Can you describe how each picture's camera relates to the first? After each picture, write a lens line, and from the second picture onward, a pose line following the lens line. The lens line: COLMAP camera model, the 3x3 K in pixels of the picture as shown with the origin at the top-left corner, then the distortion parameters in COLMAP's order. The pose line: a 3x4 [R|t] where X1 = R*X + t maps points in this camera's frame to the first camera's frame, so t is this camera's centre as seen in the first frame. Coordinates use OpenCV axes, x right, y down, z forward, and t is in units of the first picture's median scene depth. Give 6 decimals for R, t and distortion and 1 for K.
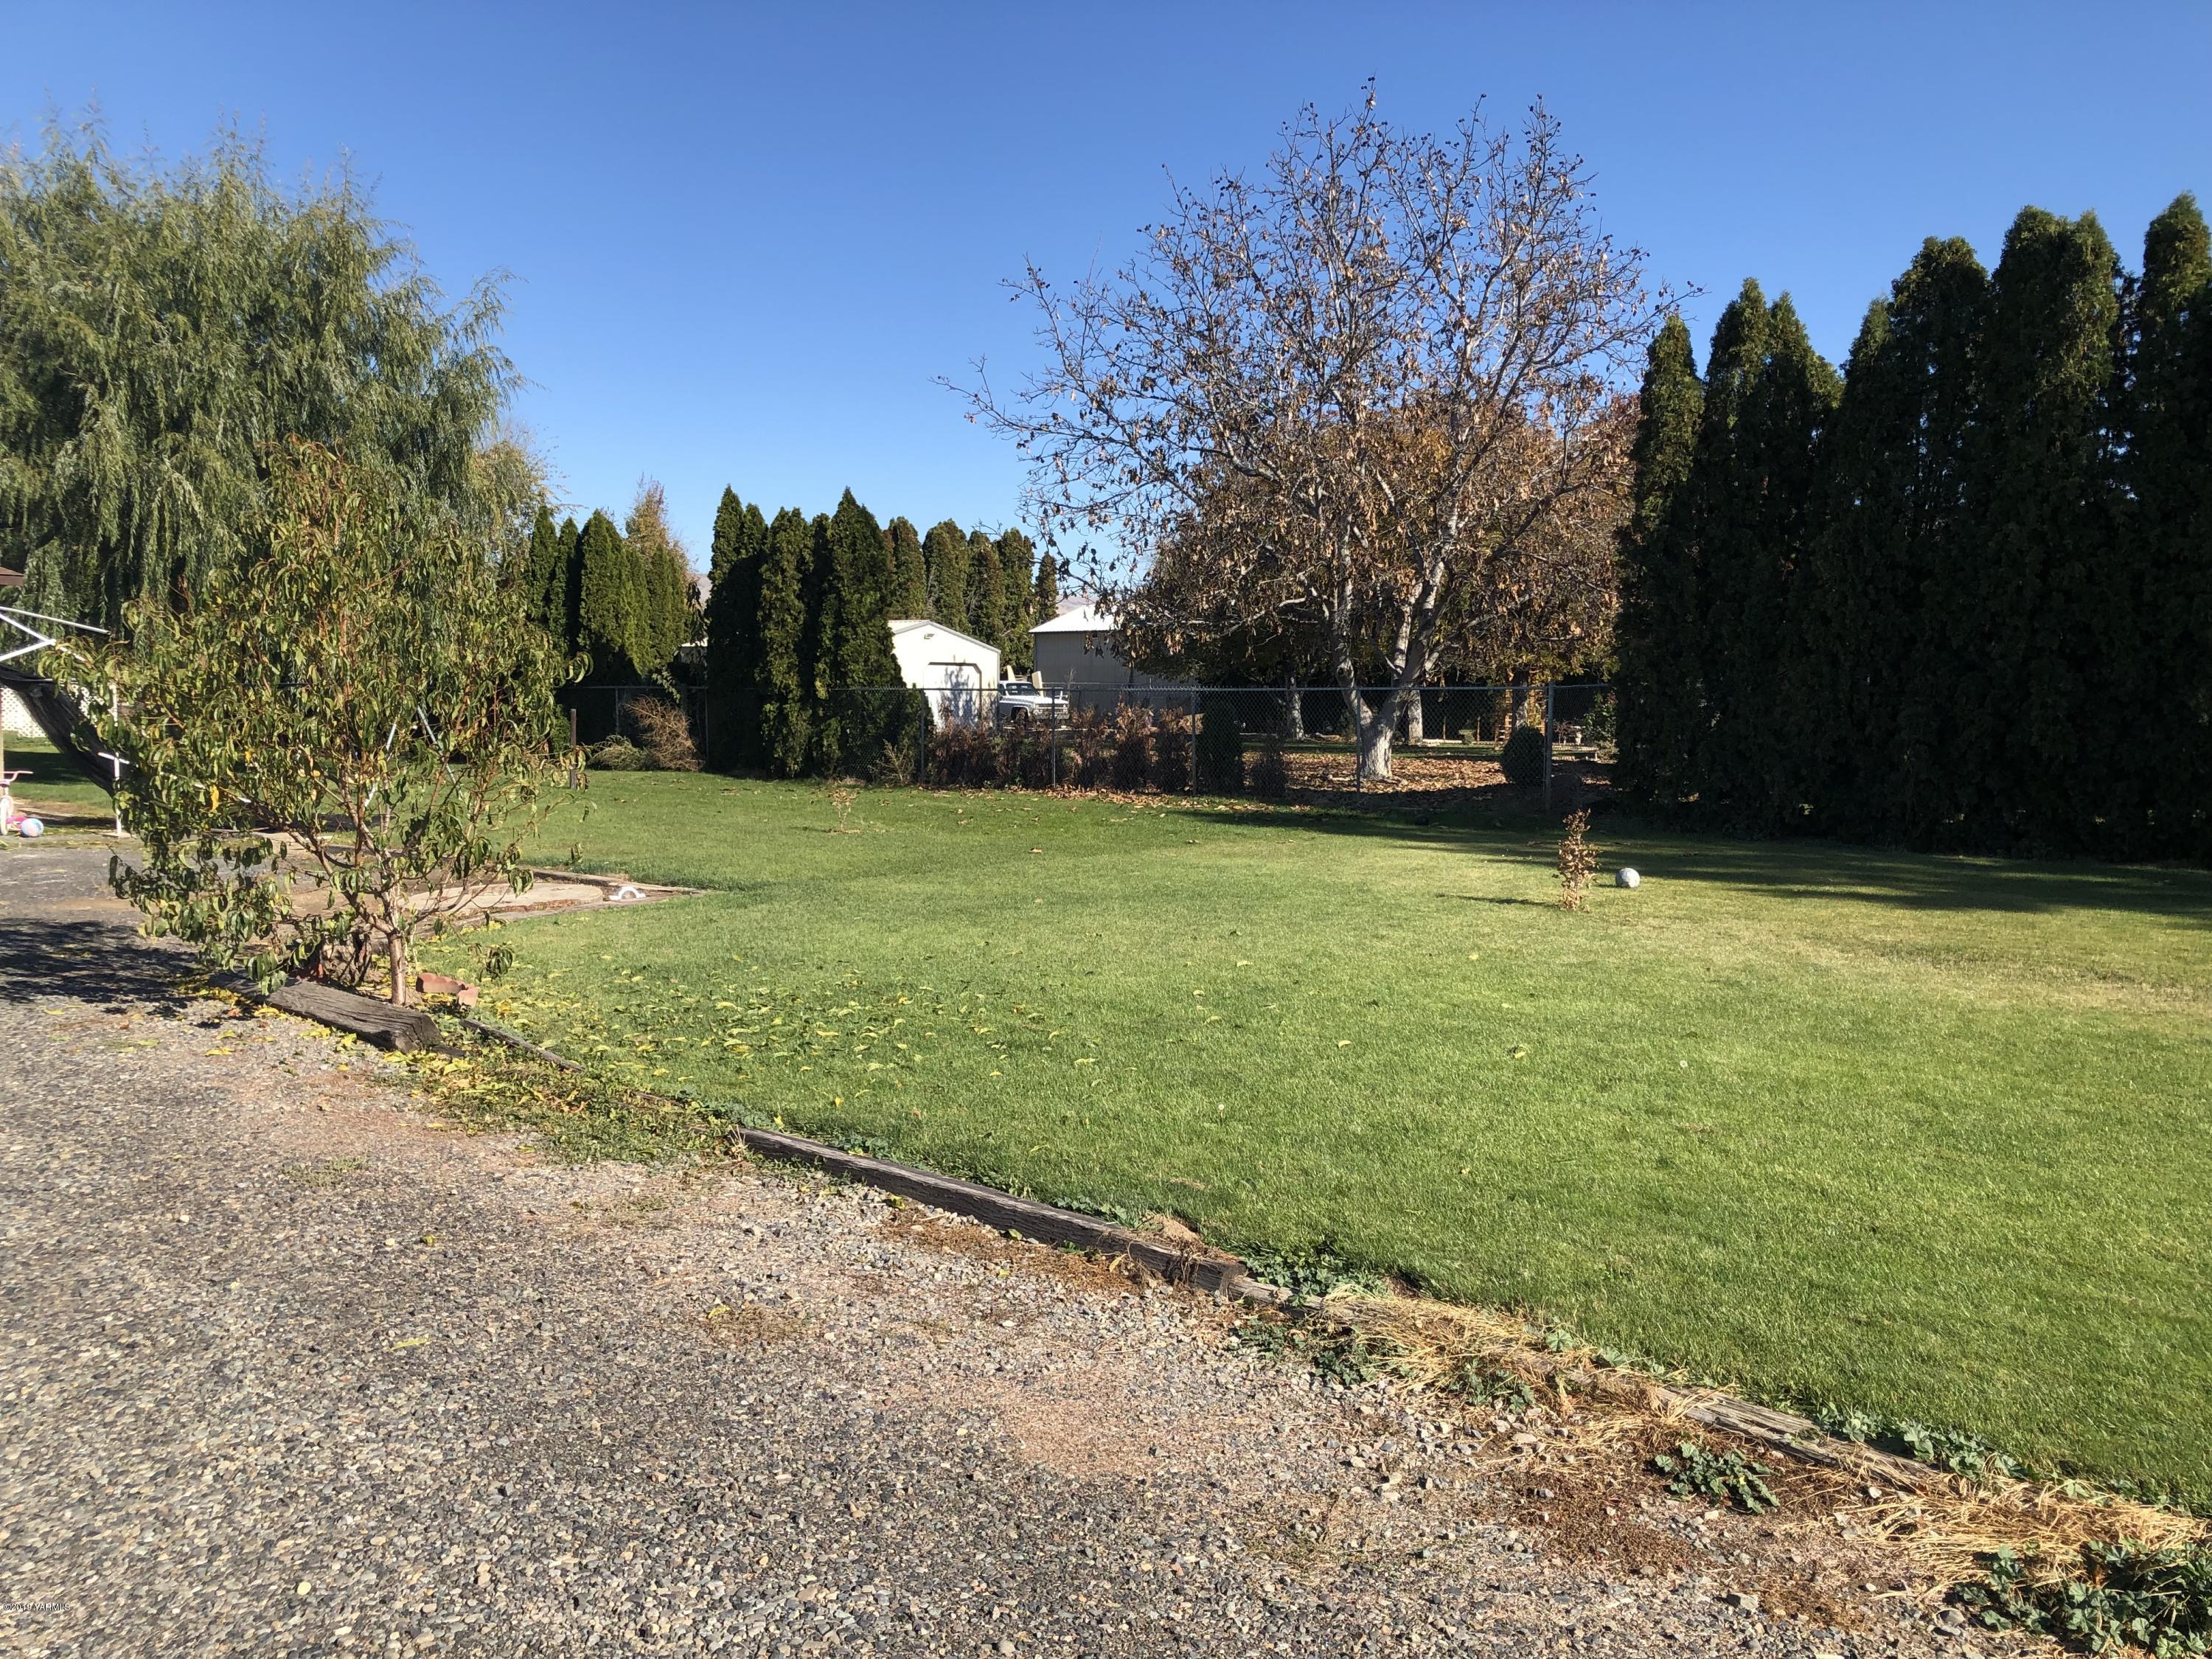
lens RADIAL K [[1806.5, 0, 1112.9], [0, 1806.5, 801.2], [0, 0, 1]] dist [0.026844, -0.004965]
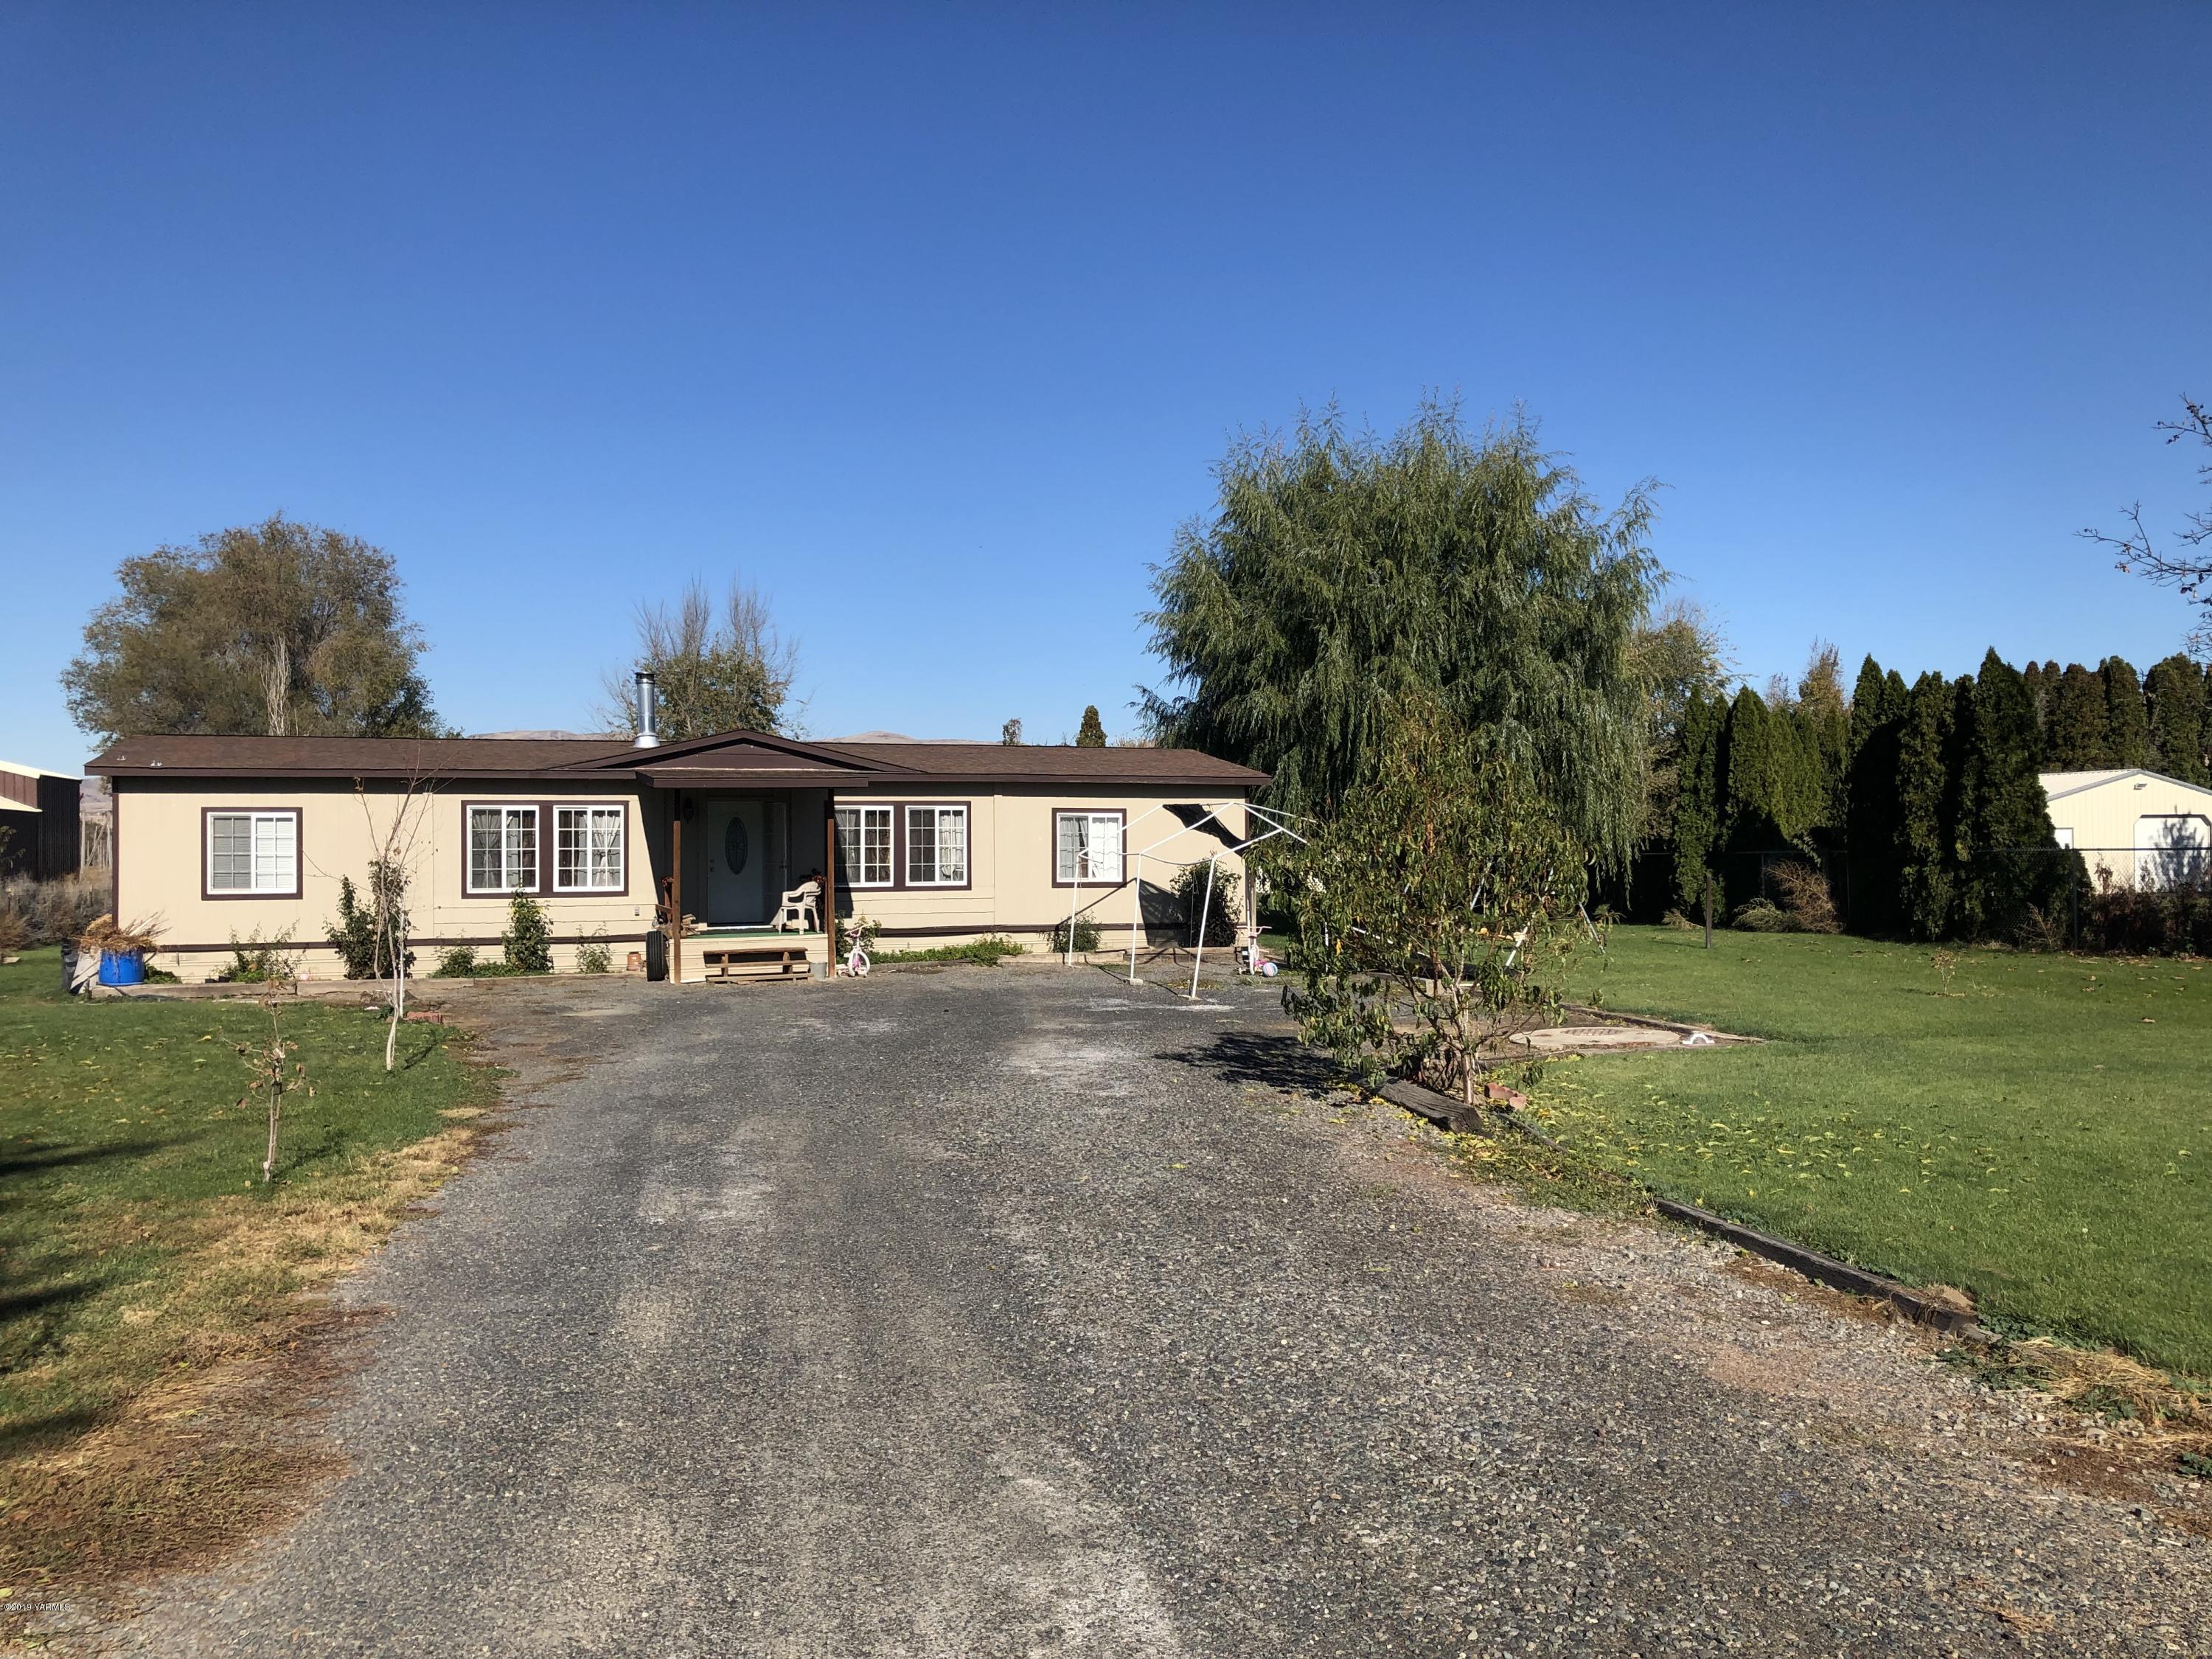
lens RADIAL K [[1842.2, 0, 1106.0], [0, 1842.2, 829.5], [0, 0, 1]] dist [0.025726, -0.035960]
pose [[0.798724, -0.023300, -0.601246, 0.084170], [-0.019769, 0.997694, -0.064927, 0.001100], [0.601373, 0.063745, 0.796422, -0.101763]]
